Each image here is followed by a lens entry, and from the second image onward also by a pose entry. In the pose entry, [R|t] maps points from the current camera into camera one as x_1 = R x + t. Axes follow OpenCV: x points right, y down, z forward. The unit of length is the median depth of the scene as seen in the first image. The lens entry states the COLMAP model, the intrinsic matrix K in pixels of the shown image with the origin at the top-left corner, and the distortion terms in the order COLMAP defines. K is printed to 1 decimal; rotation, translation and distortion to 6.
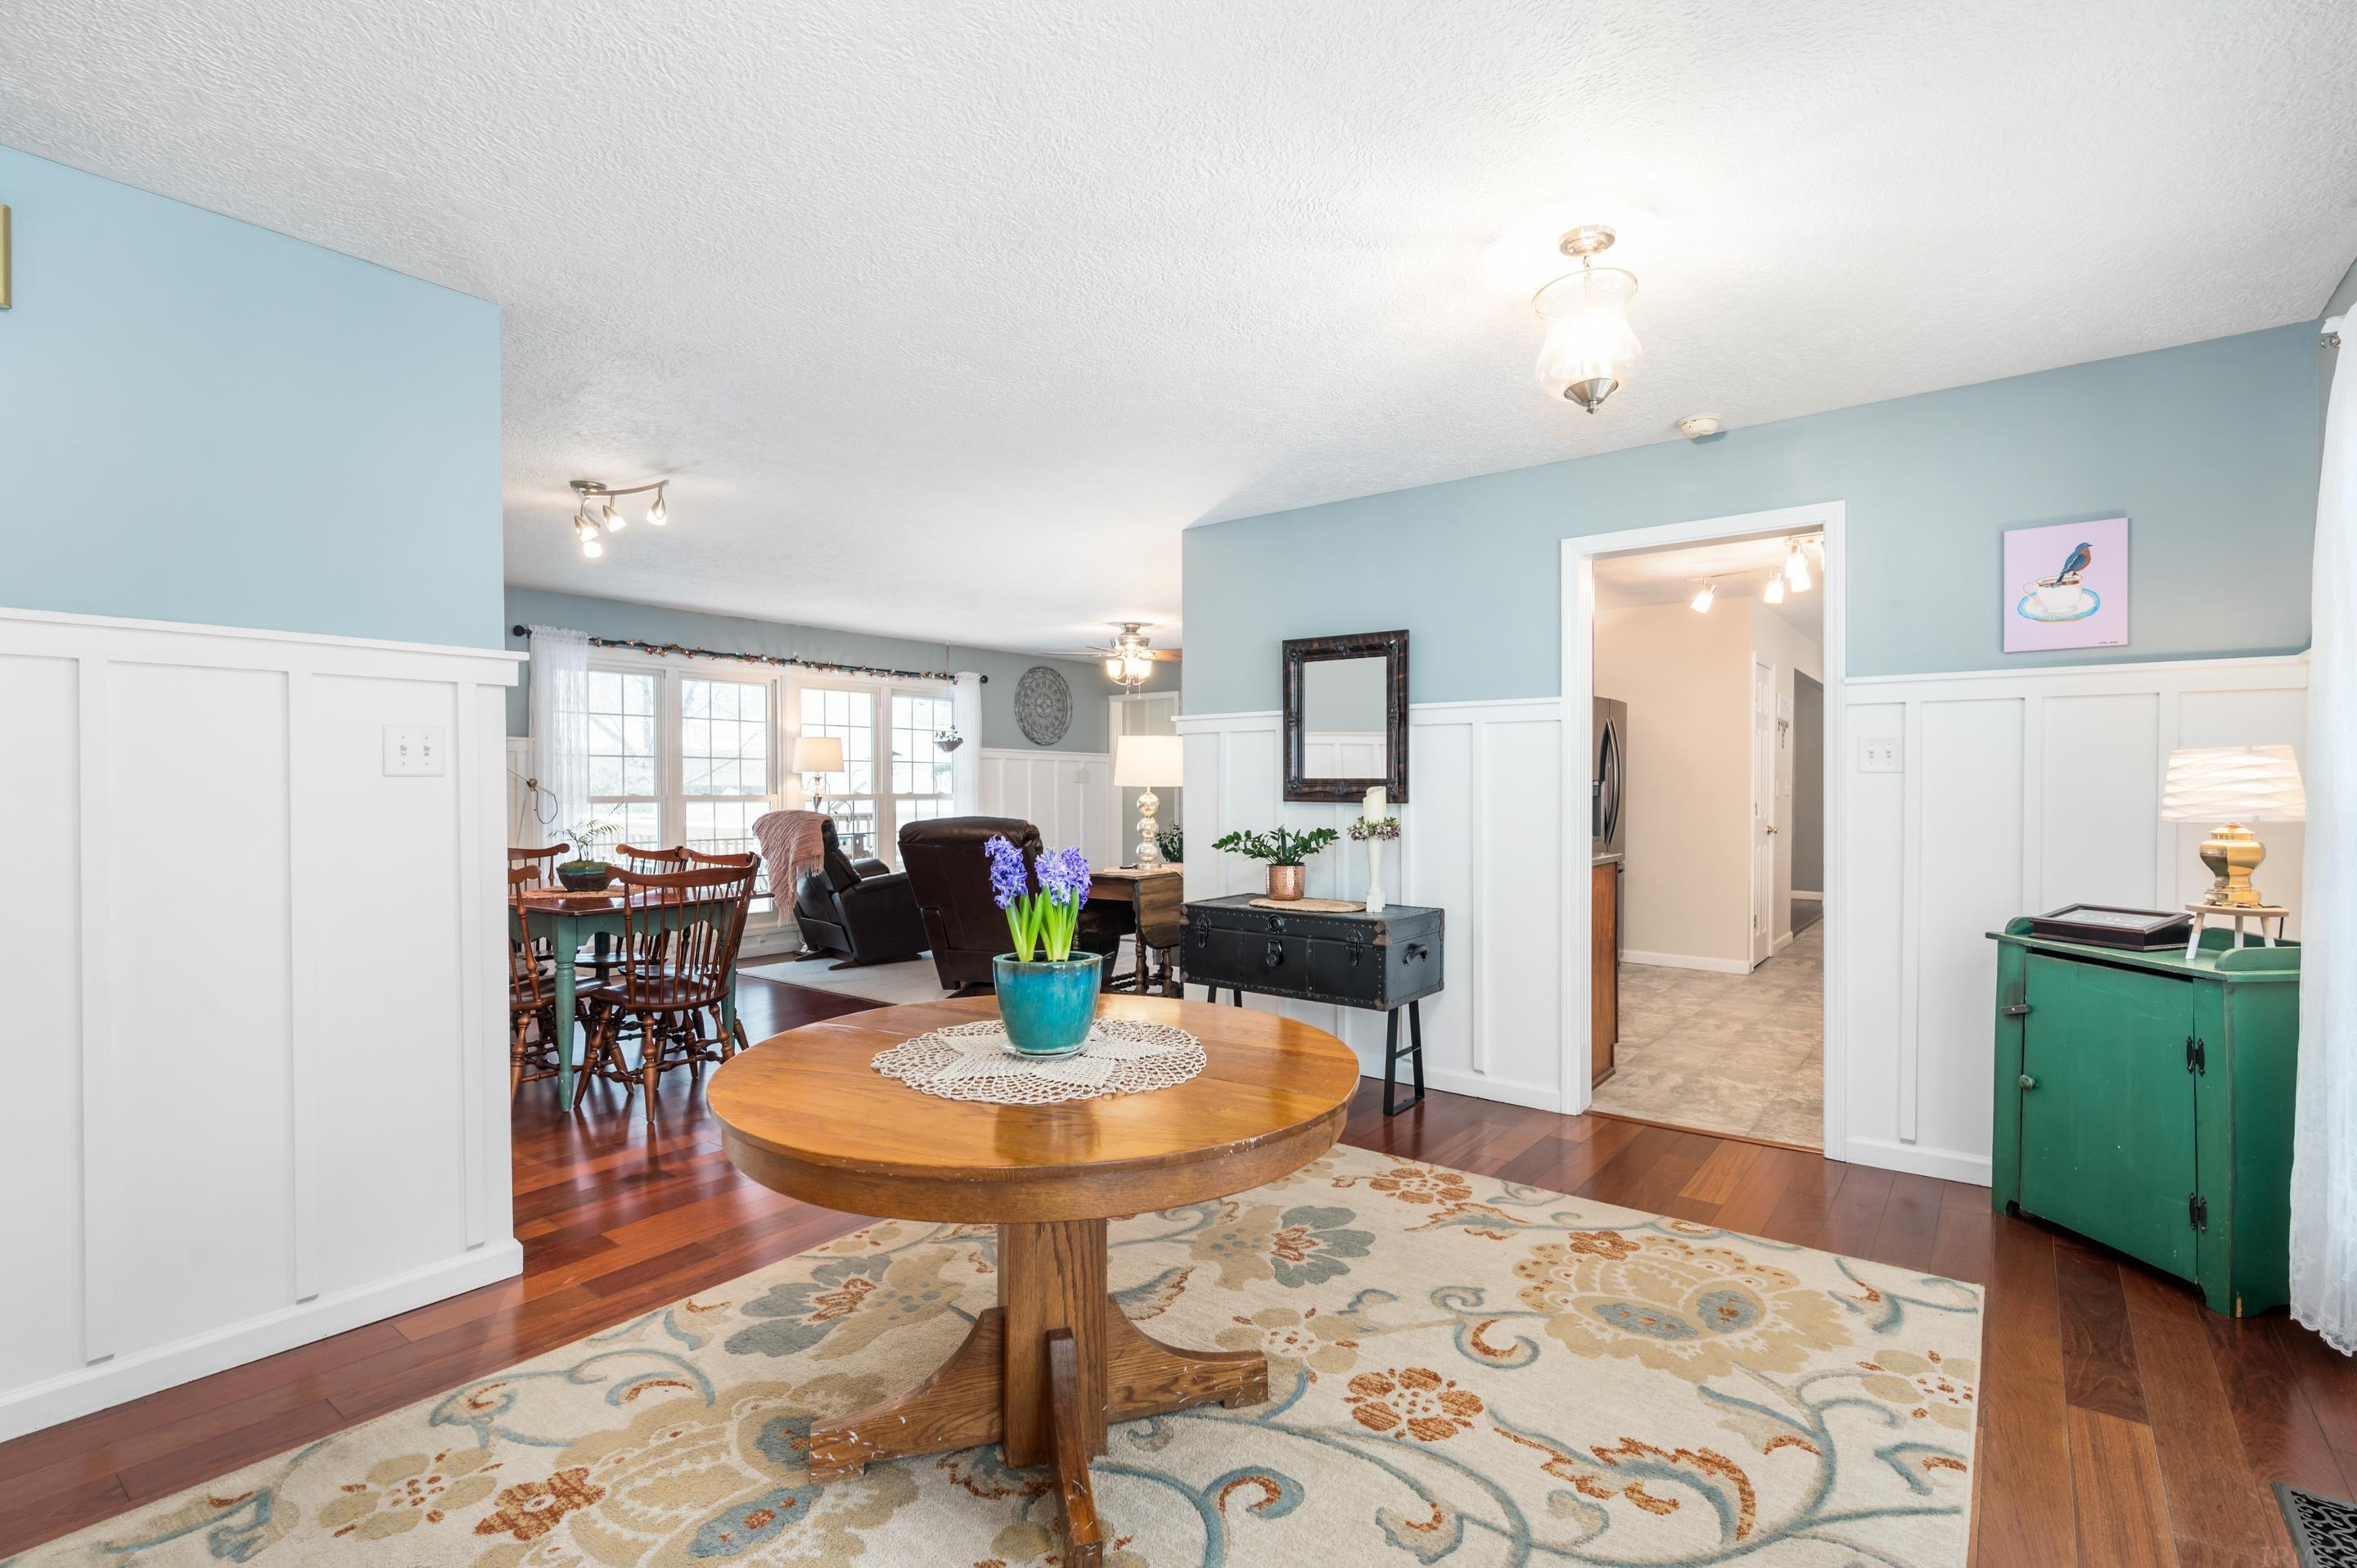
lens RADIAL K [[1082.3, 0, 1182.0], [0, 1082.3, 793.5], [0, 0, 1]] dist [-0.001536, 0.000544]
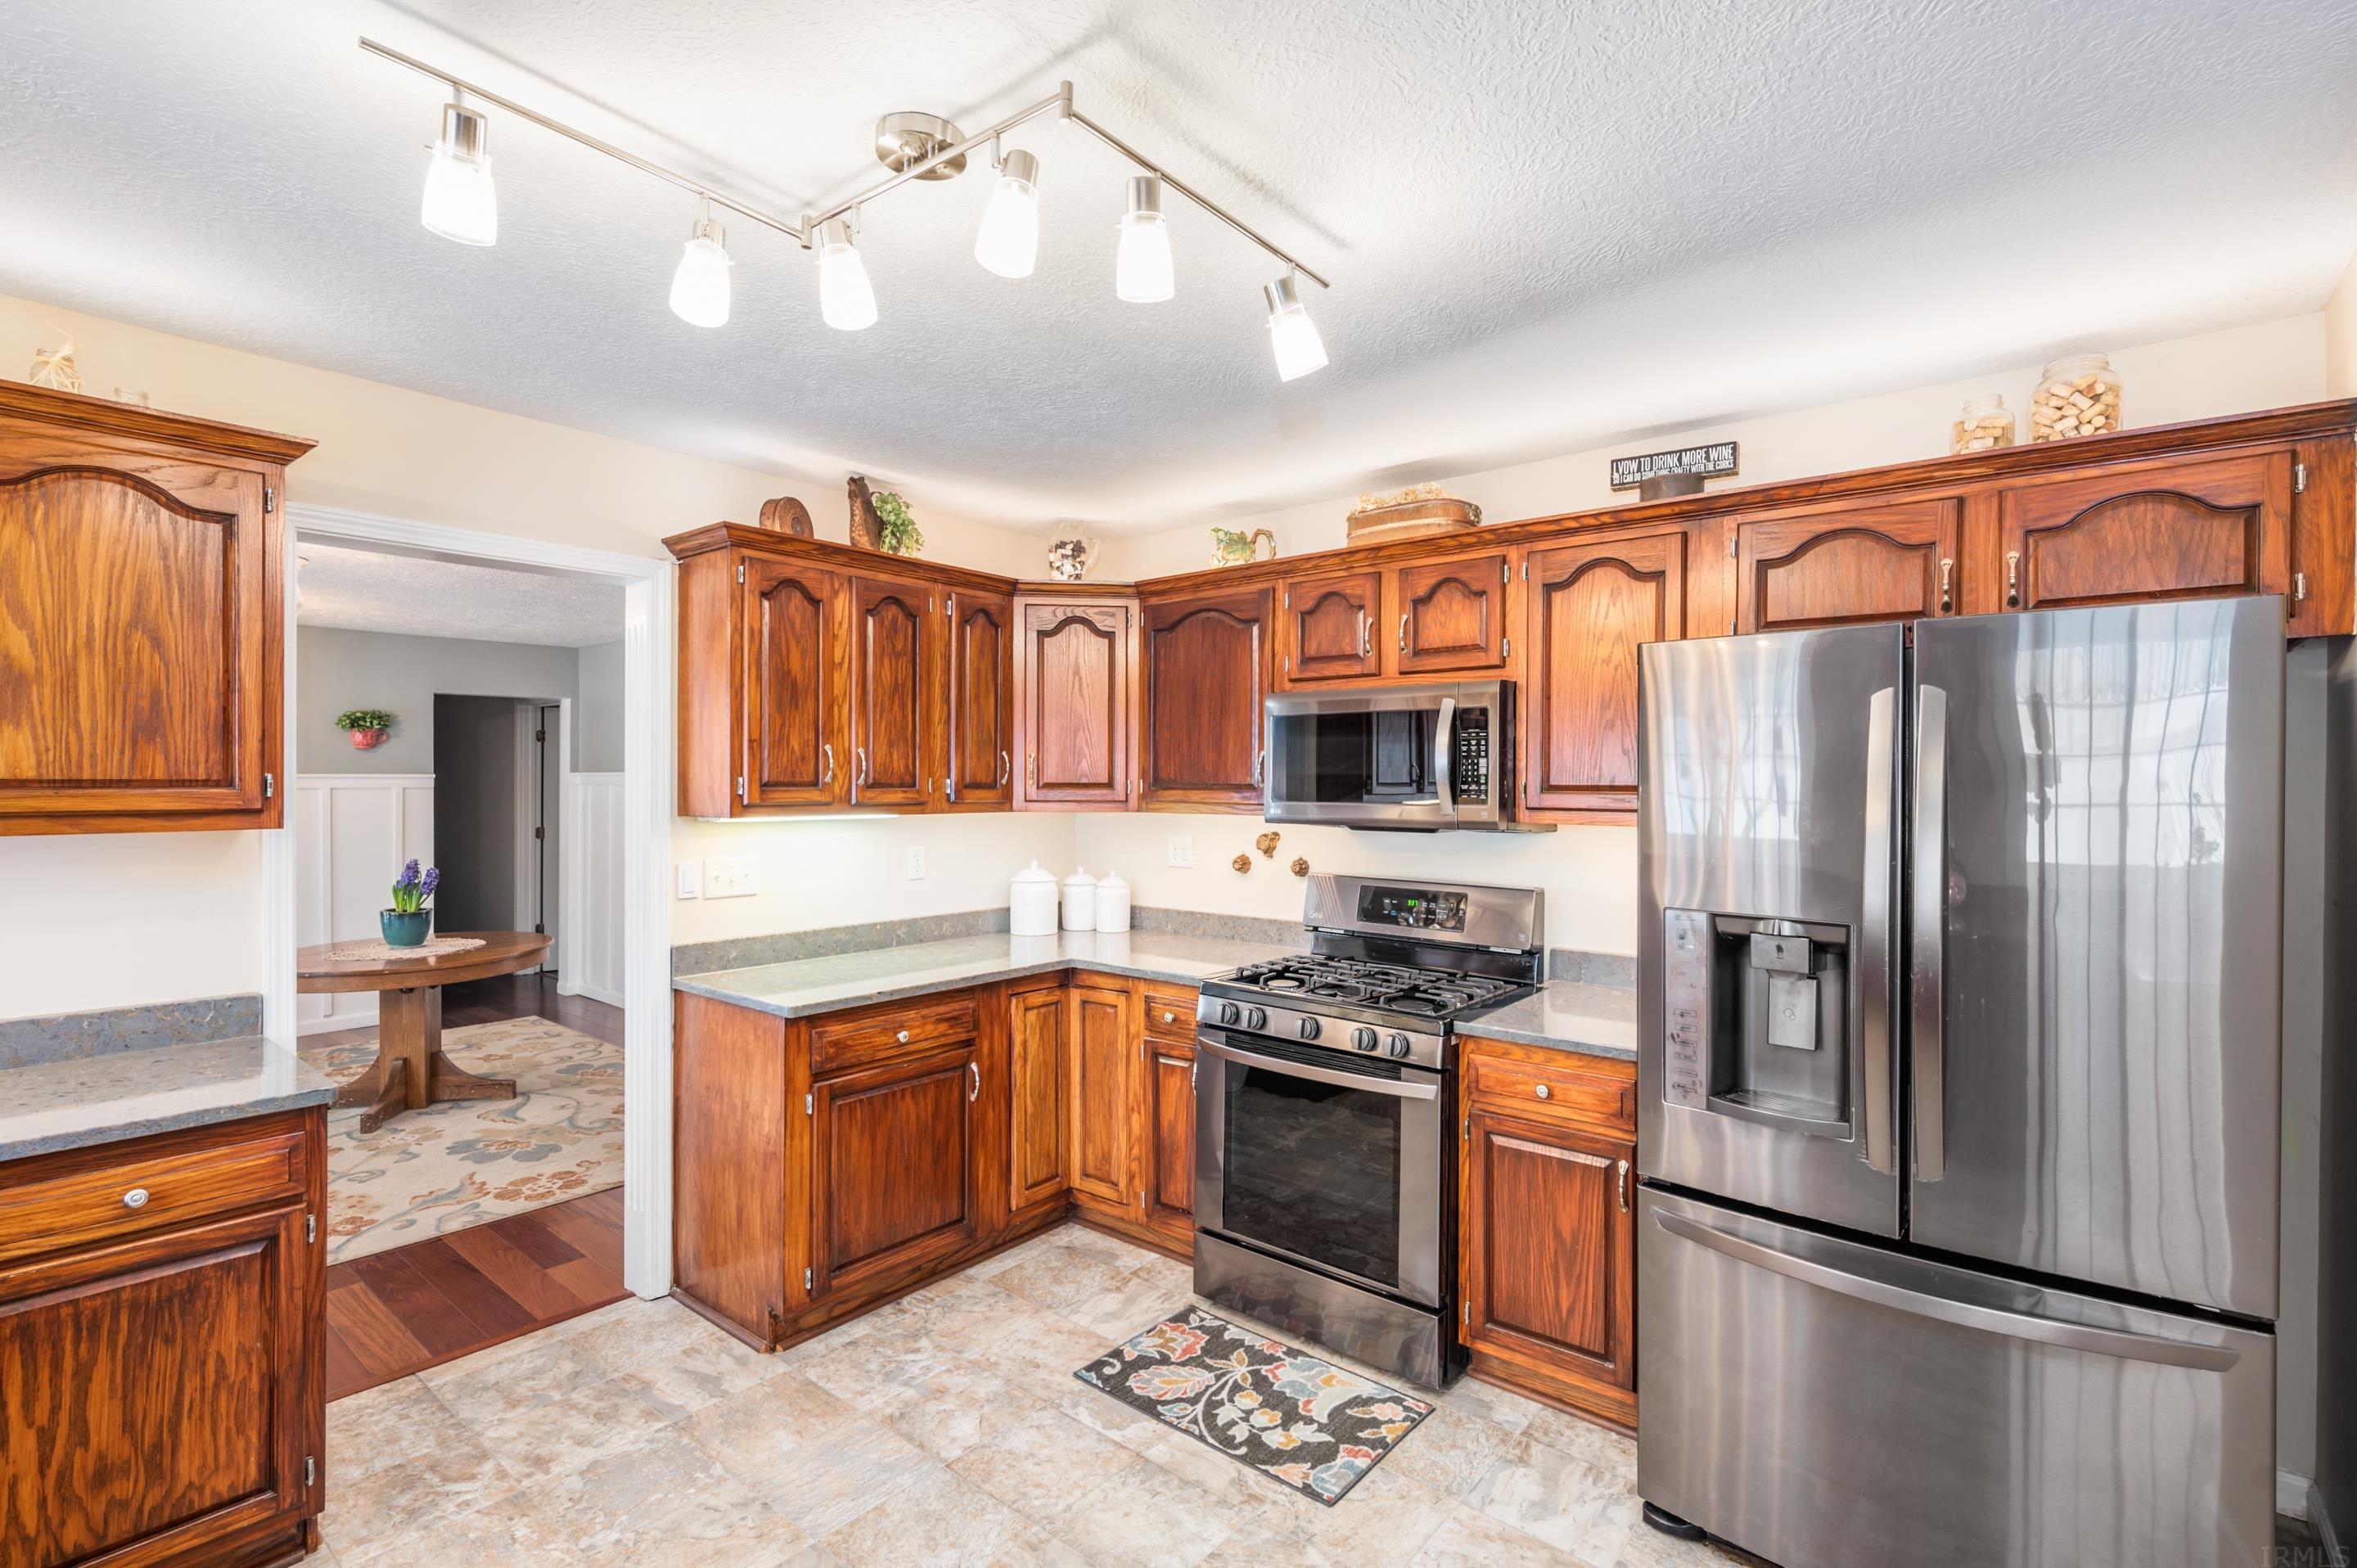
lens RADIAL K [[1082.3, 0, 1196.7], [0, 1082.3, 786.3], [0, 0, 1]] dist [-0.001536, 0.000544]
pose [[-0.031141, 0.006158, -0.999496, 1.813472], [-0.006317, 0.999960, 0.006358, -0.125442], [0.999495, 0.006511, -0.031100, 2.280991]]
